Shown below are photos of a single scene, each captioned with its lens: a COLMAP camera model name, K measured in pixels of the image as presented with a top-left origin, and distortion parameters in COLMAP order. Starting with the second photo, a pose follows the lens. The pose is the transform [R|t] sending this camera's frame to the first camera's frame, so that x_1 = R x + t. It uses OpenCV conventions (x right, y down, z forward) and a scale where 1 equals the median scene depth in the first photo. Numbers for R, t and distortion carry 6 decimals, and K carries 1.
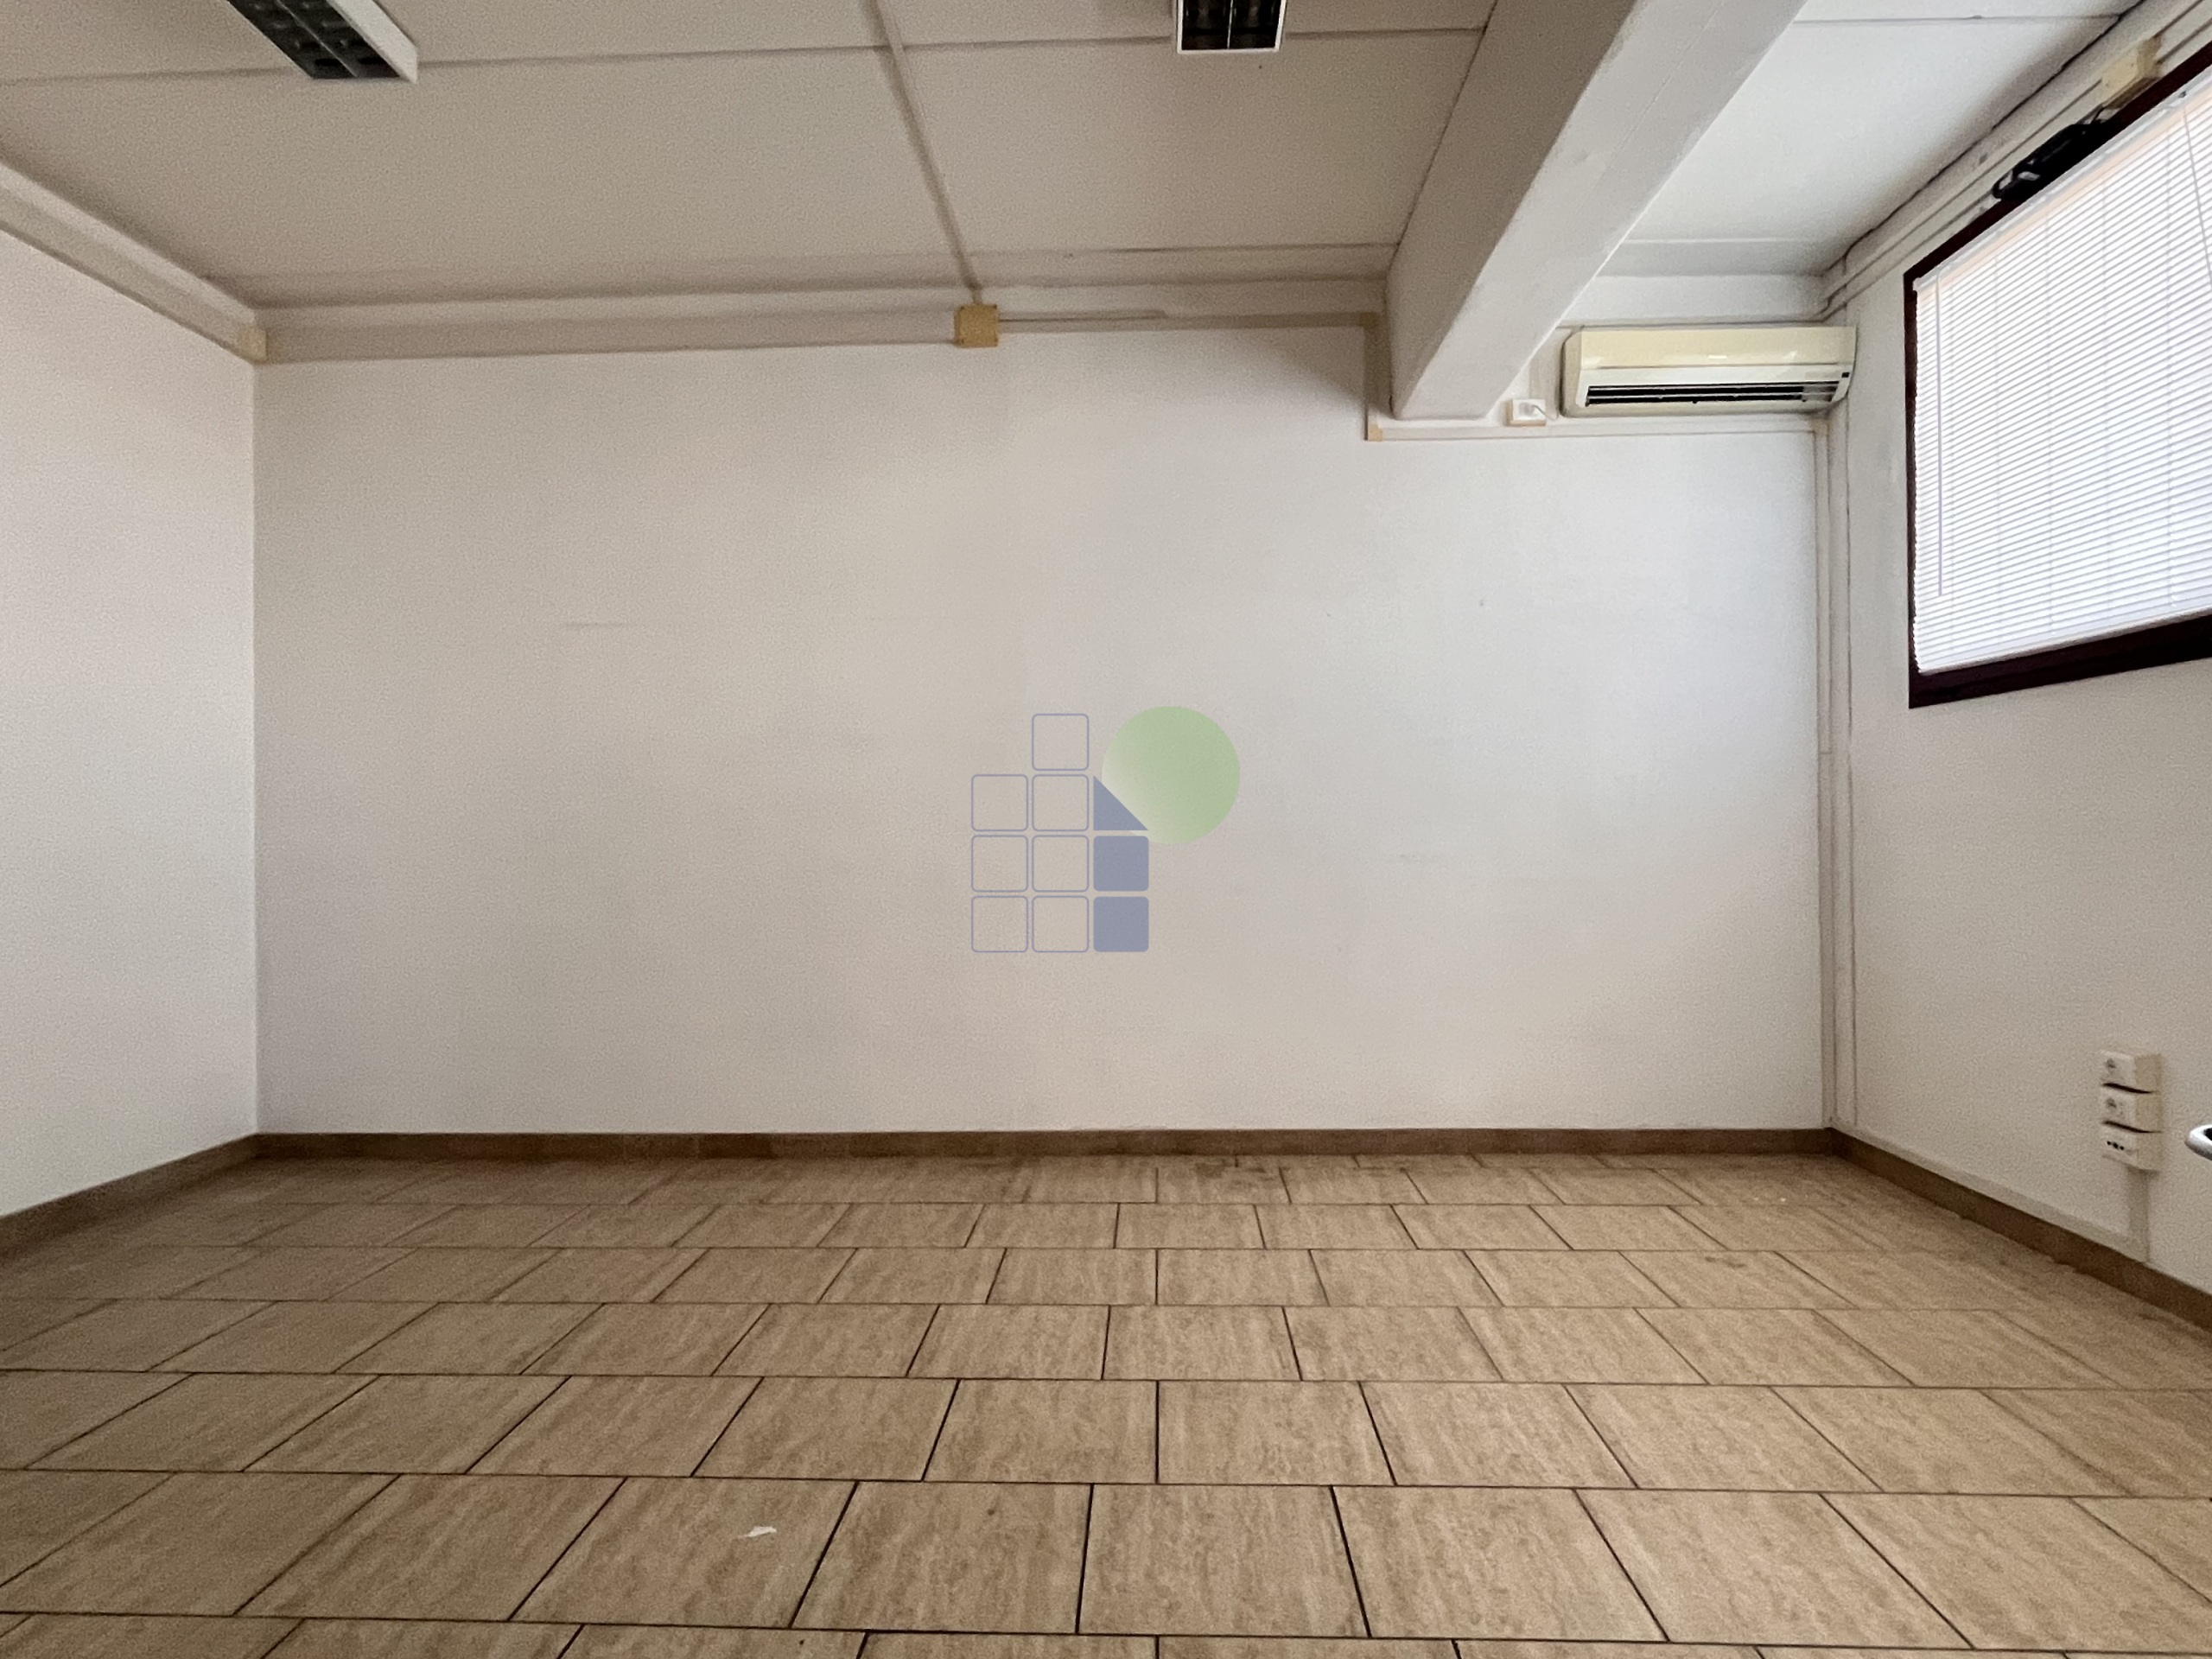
lens RADIAL K [[1246.6, 0, 1105.6], [0, 1246.6, 817.9], [0, 0, 1]] dist [-0.001490, -0.000912]
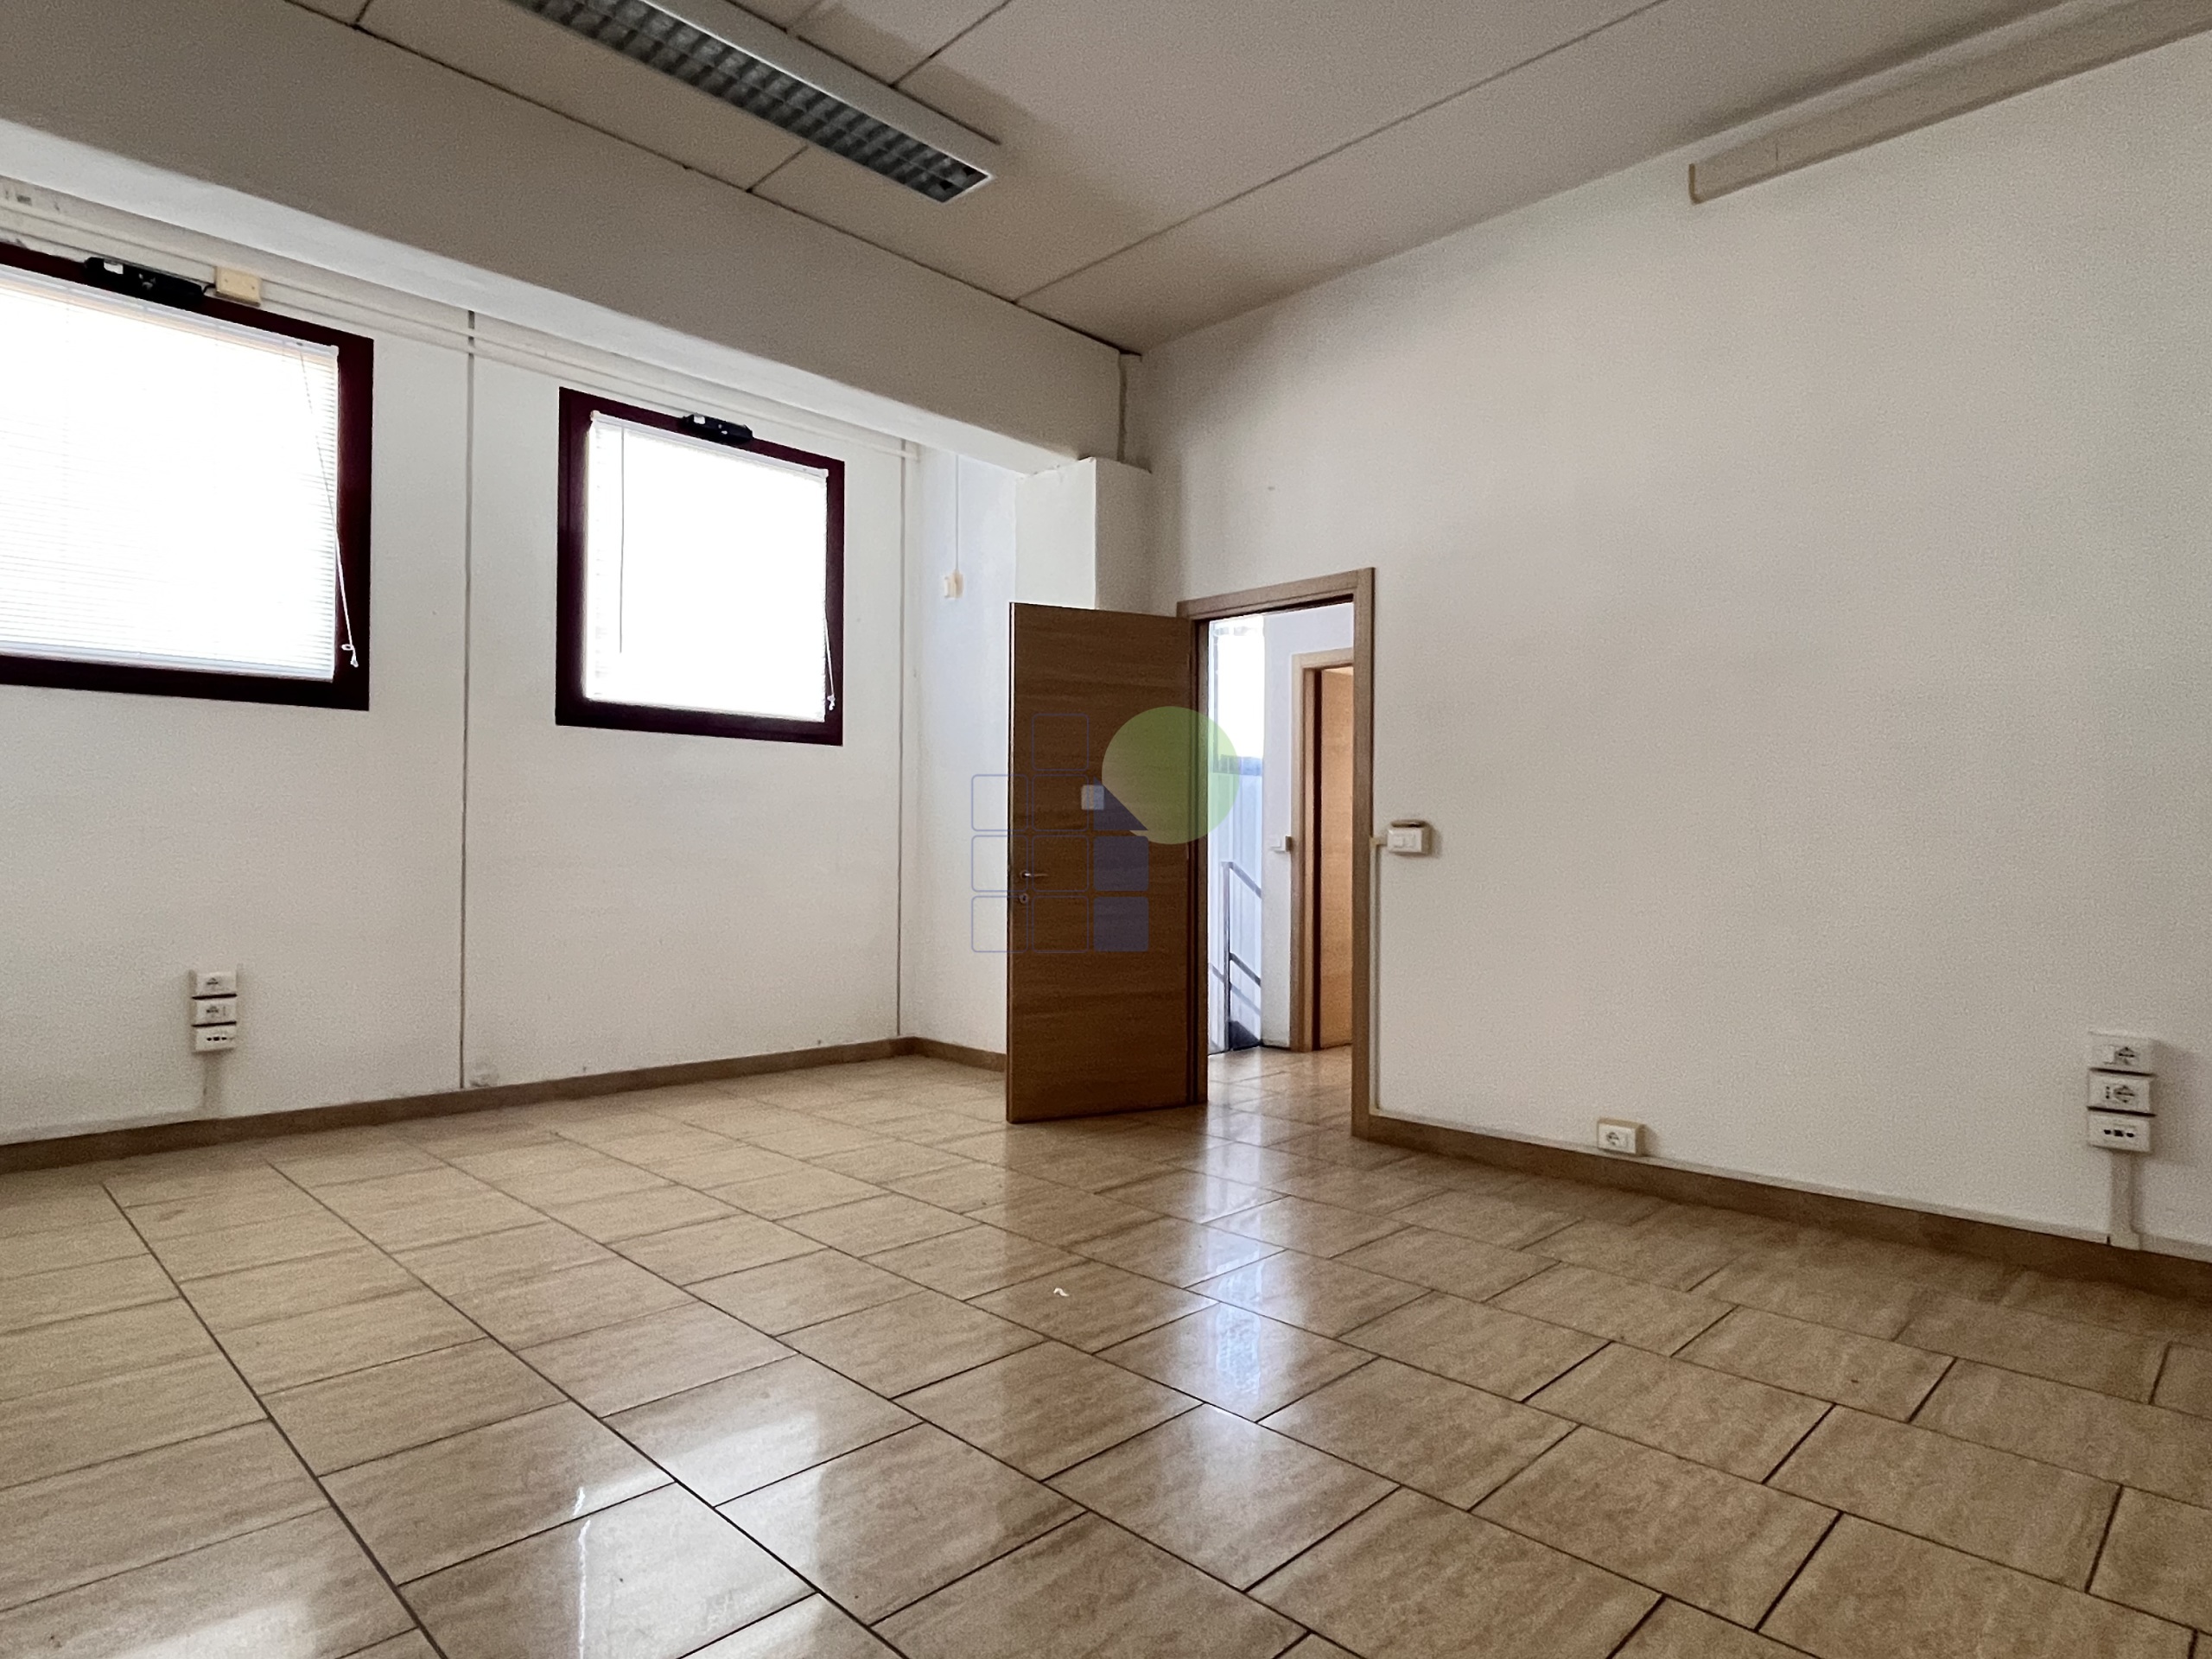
lens RADIAL K [[1246.6, 0, 1105.6], [0, 1246.6, 817.9], [0, 0, 1]] dist [-0.001490, -0.000912]
pose [[-0.744285, 0.022061, 0.667498, -1.015747], [-0.010463, 0.998946, -0.044682, 0.079284], [-0.667780, -0.040241, -0.743270, 1.620544]]
